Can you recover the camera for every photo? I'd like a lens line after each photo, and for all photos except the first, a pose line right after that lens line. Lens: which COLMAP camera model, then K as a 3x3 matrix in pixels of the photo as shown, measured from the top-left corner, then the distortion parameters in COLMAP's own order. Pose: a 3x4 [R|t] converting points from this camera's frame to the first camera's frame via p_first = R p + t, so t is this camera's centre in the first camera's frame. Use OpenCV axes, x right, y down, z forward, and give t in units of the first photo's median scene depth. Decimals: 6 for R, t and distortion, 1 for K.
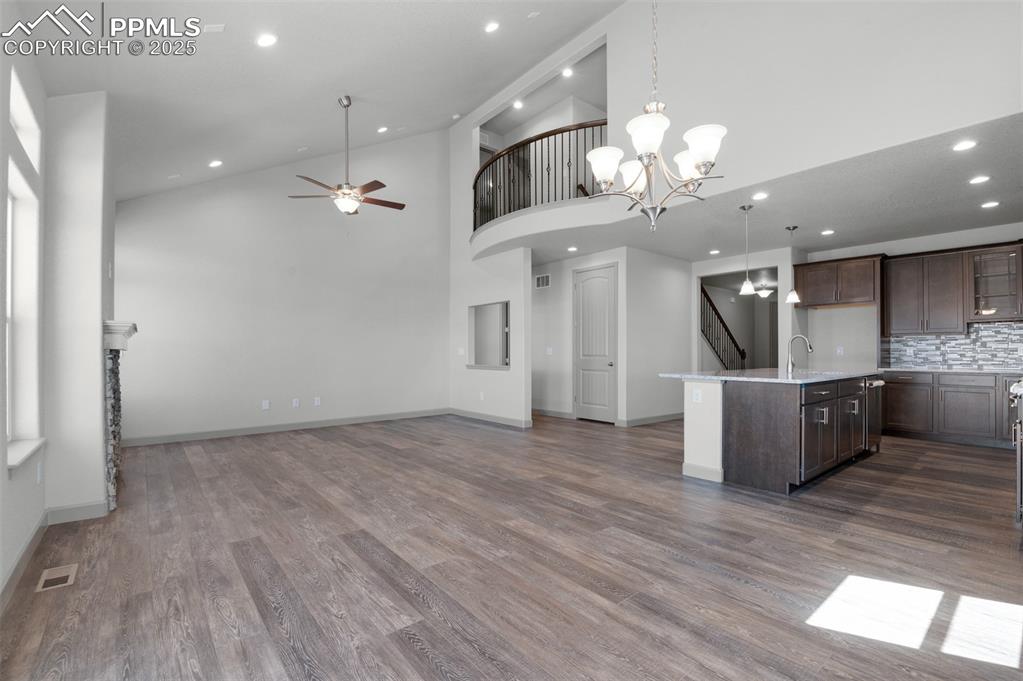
lens RADIAL K [[445.5, 0, 515.6], [0, 445.5, 351.9], [0, 0, 1]] dist [-0.001162, -0.001536]
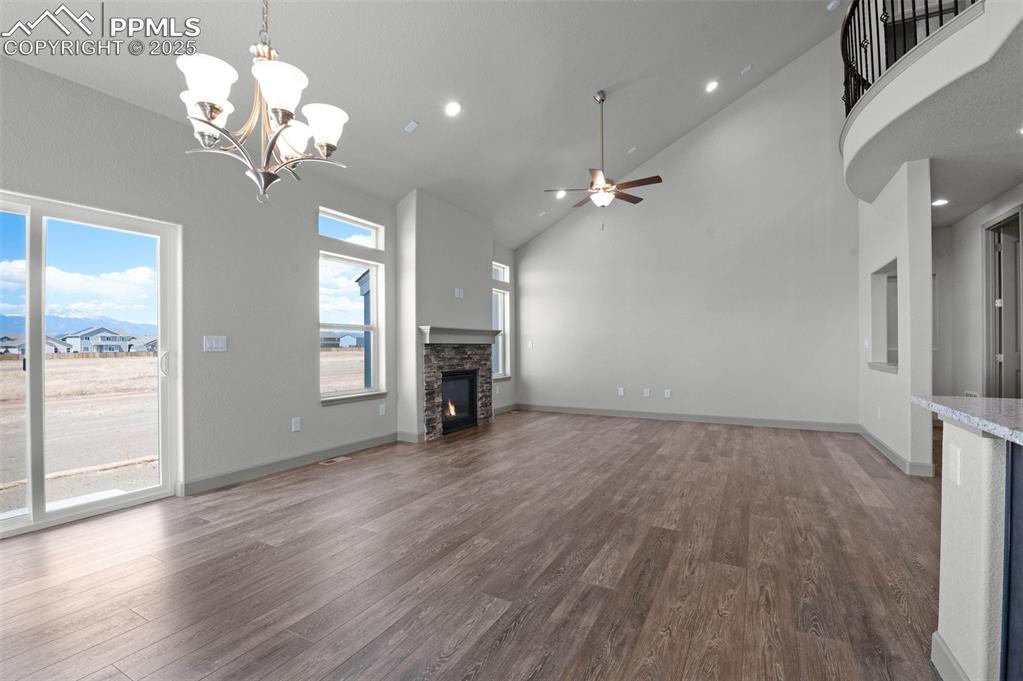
lens RADIAL K [[445.5, 0, 515.6], [0, 445.5, 351.9], [0, 0, 1]] dist [-0.001162, -0.001536]
pose [[0.389275, 0.012883, -0.921031, 0.658637], [0.004603, 0.999863, 0.015931, -0.000529], [0.921110, -0.010441, 0.389162, 0.585883]]
